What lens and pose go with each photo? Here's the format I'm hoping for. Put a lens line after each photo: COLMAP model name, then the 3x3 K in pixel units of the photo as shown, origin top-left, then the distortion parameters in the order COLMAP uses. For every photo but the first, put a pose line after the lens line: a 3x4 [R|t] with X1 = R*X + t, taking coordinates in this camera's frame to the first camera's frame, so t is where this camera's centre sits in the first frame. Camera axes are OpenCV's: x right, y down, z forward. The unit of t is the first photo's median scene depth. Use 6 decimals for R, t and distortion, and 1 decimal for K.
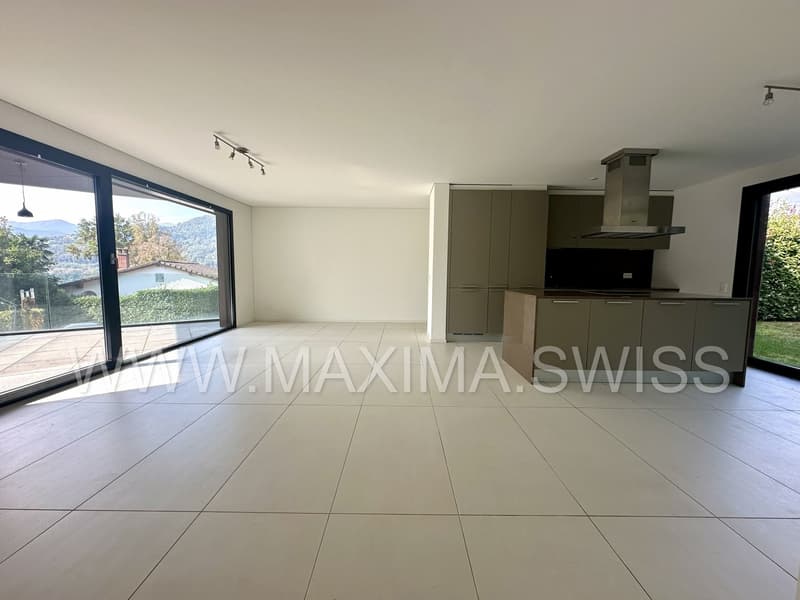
lens RADIAL K [[319.1, 0, 400.0], [0, 319.1, 300.0], [0, 0, 1]] dist [-0.000856, -0.000166]
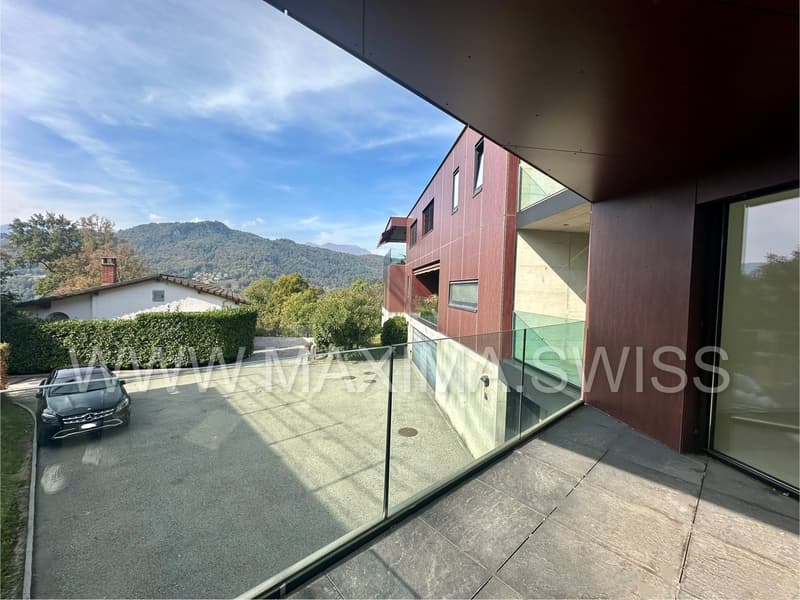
lens RADIAL K [[319.1, 0, 400.0], [0, 319.1, 300.0], [0, 0, 1]] dist [-0.000856, -0.000166]
pose [[0.991858, 0.021374, 0.125539, -0.265892], [-0.014253, 0.998252, -0.057352, -0.024061], [-0.126546, 0.055096, 0.990430, 0.157767]]
